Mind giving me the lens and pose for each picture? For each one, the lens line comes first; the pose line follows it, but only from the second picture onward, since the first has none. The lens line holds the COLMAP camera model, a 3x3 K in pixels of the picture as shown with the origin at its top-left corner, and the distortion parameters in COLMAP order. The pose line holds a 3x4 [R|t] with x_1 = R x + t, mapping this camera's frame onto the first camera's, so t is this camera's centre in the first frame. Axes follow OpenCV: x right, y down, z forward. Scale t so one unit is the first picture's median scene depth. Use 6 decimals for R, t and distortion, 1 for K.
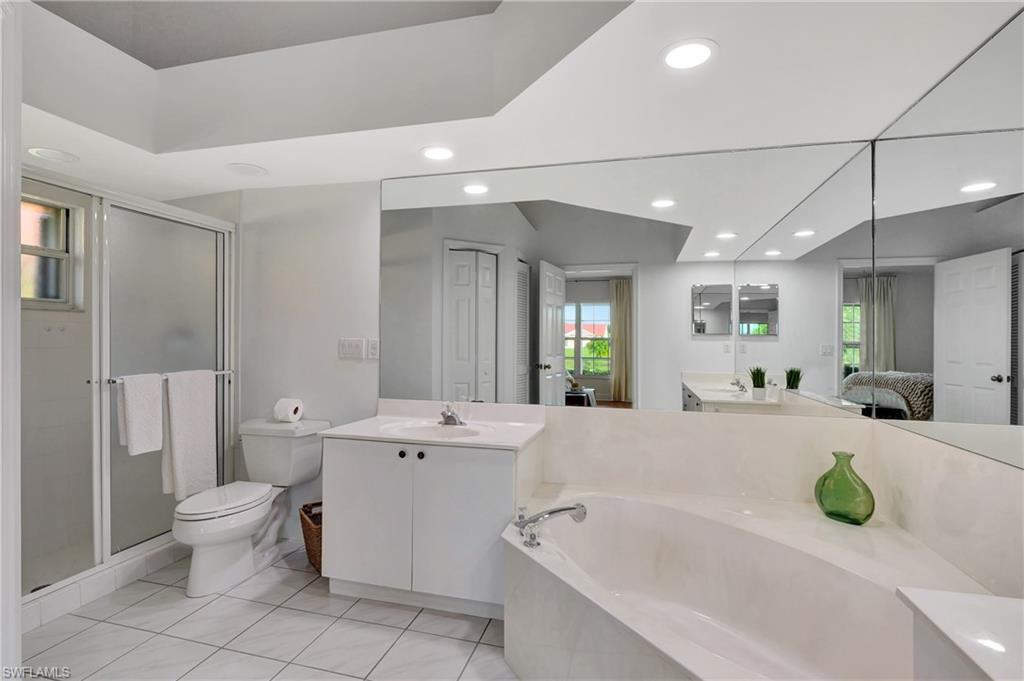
lens RADIAL K [[492.2, 0, 510.1], [0, 492.2, 340.5], [0, 0, 1]] dist [-0.015921, -0.000553]
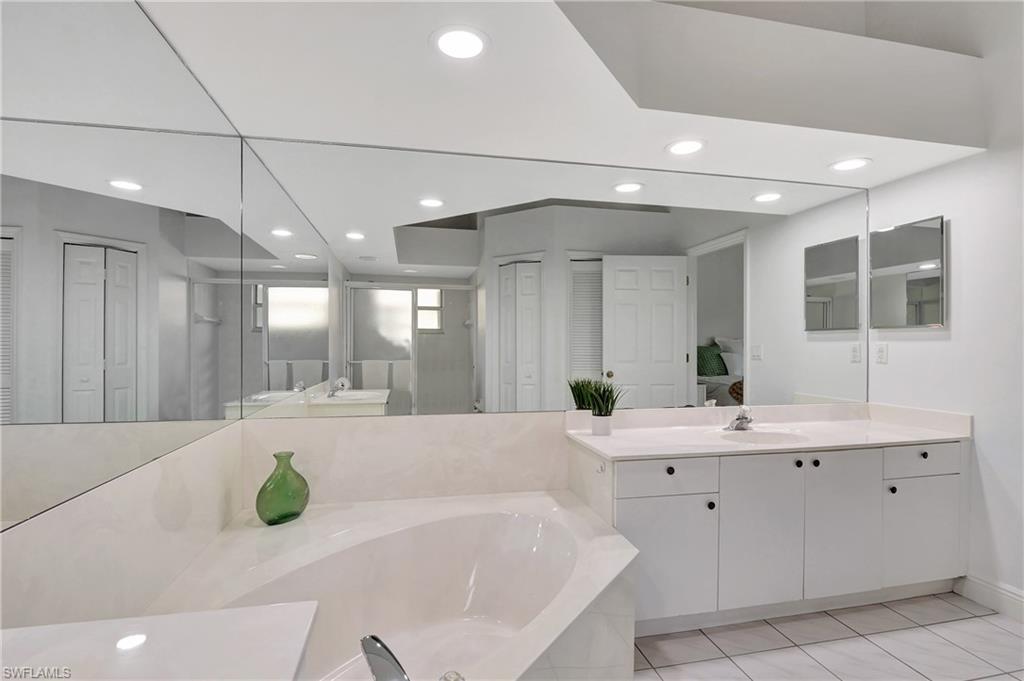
lens RADIAL K [[492.2, 0, 510.1], [0, 492.2, 340.5], [0, 0, 1]] dist [-0.015921, -0.000553]
pose [[-0.458123, -0.007017, 0.888861, -0.191635], [-0.011253, 0.999934, 0.002094, -0.002544], [-0.888817, -0.009043, -0.458172, 0.492499]]
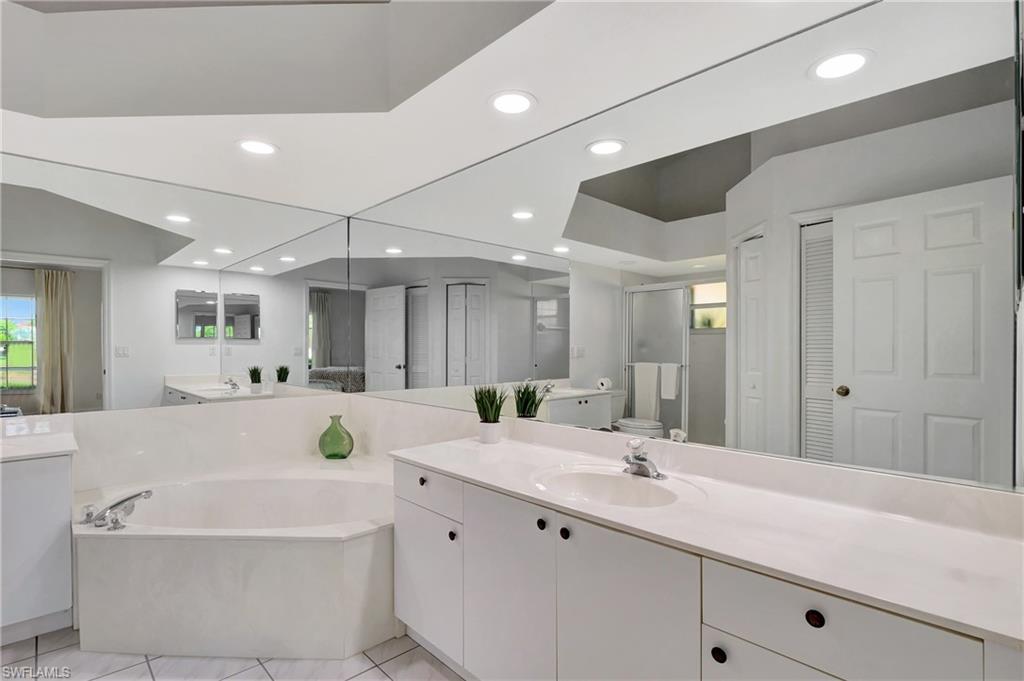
lens RADIAL K [[492.2, 0, 510.1], [0, 492.2, 340.5], [0, 0, 1]] dist [-0.015921, -0.000553]
pose [[0.517493, -0.003141, 0.855682, -0.178267], [0.007223, 0.999974, -0.000698, -0.002799], [-0.855657, 0.006542, 0.517502, -0.141352]]
